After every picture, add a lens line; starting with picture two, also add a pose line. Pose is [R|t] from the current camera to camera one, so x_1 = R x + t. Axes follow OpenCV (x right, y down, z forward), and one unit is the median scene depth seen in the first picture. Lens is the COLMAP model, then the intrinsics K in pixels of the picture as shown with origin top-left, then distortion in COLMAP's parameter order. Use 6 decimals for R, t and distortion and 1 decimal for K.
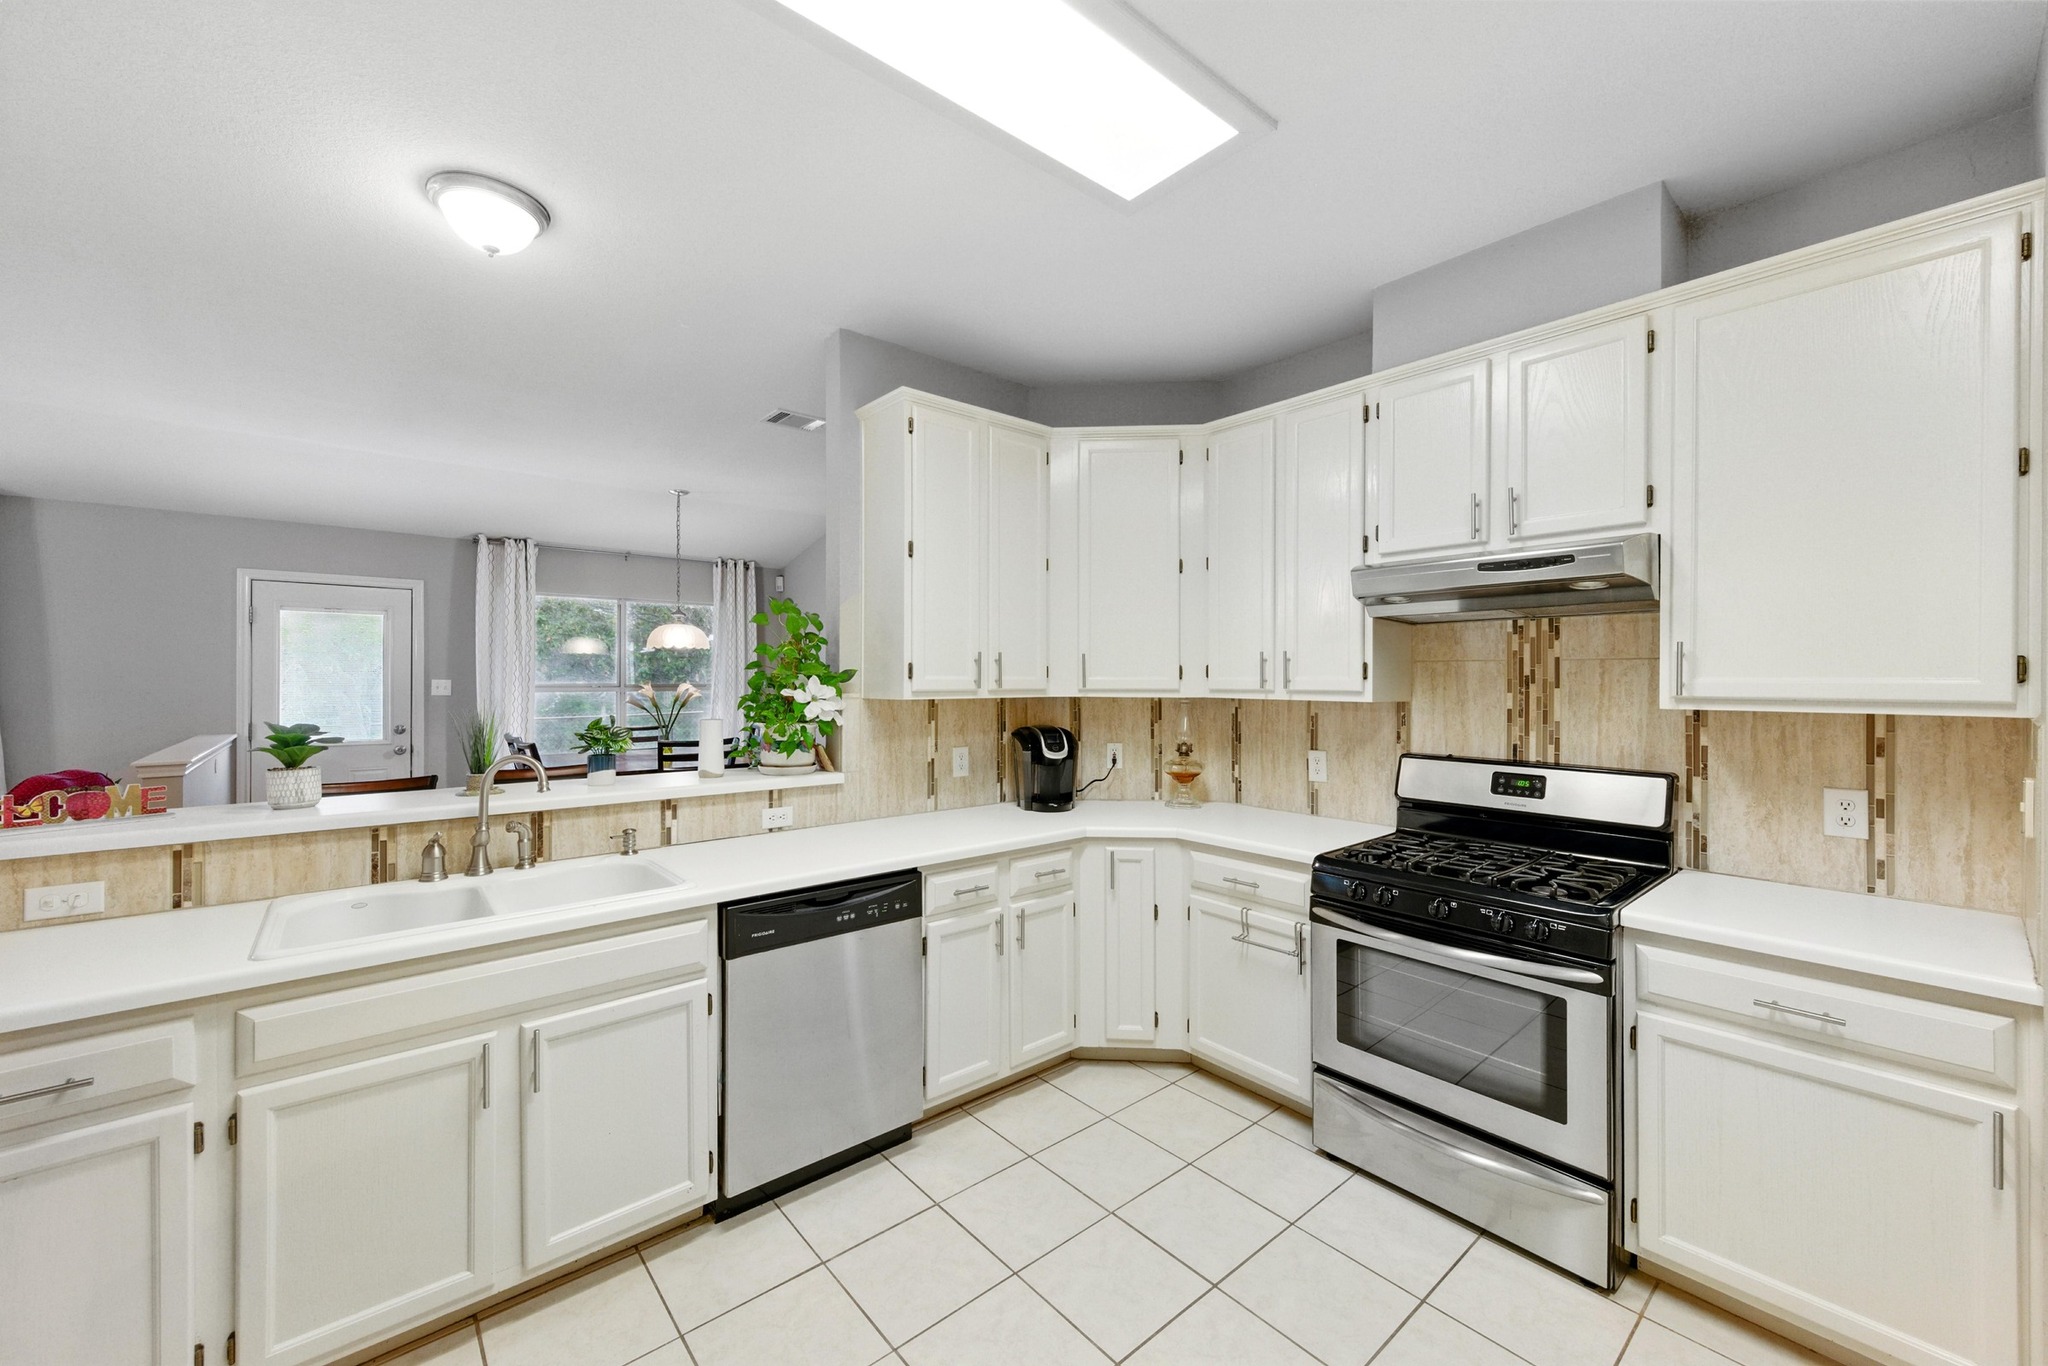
lens RADIAL K [[810.6, 0, 1027.3], [0, 810.6, 678.5], [0, 0, 1]] dist [0.004381, -0.000450]
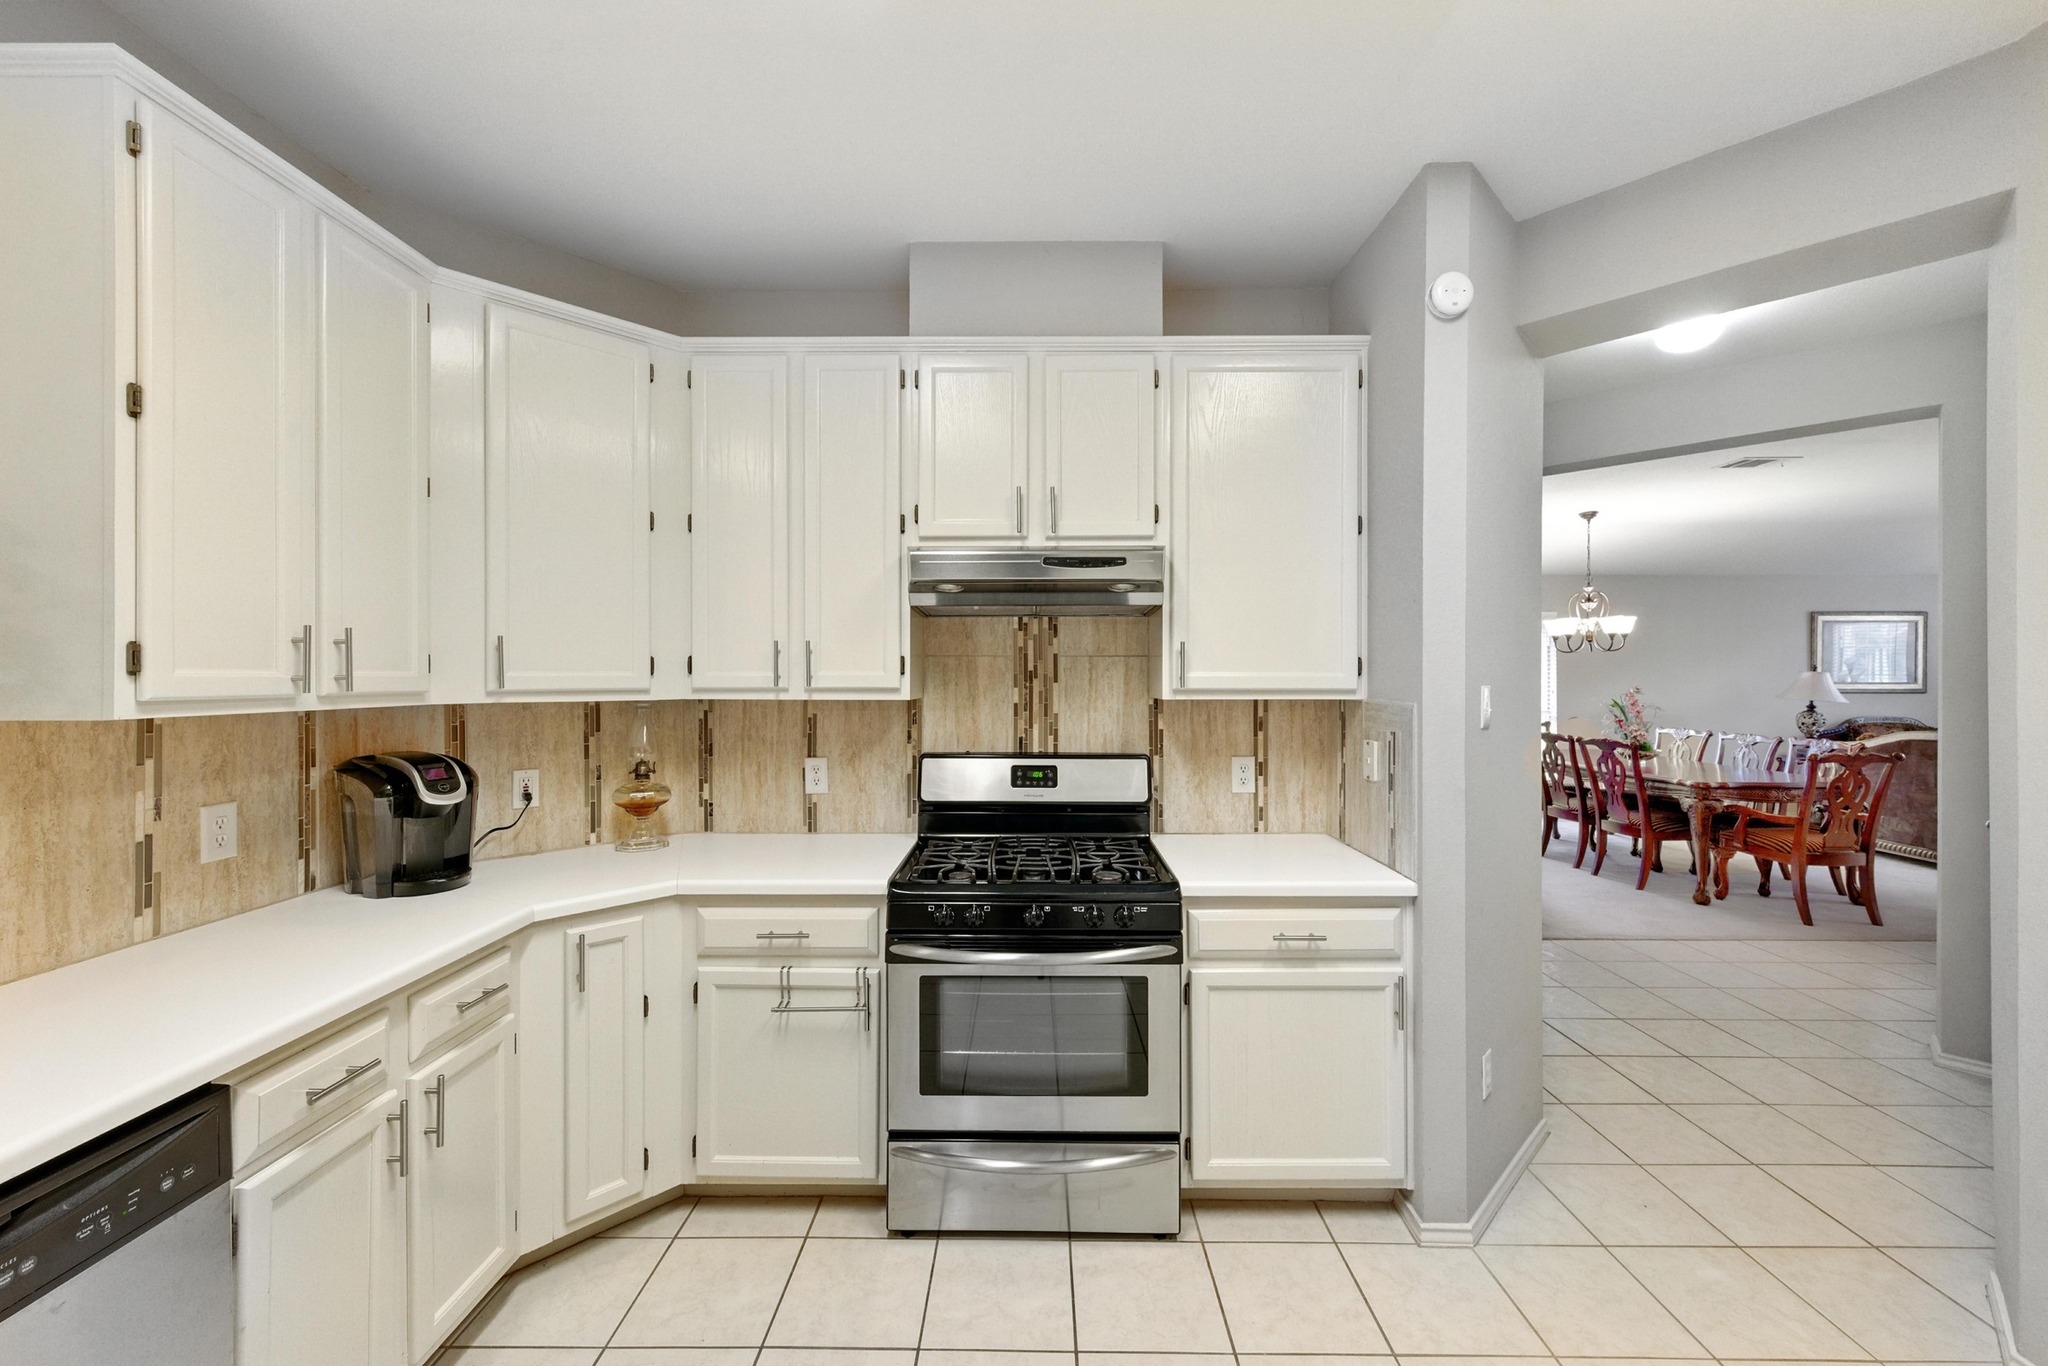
lens RADIAL K [[810.6, 0, 1033.4], [0, 810.6, 673.3], [0, 0, 1]] dist [0.004381, -0.000450]
pose [[0.653296, -0.000077, 0.757103, -0.170023], [0.002654, 0.999994, -0.002188, 0.001906], [-0.757098, 0.003439, 0.653292, 0.310739]]
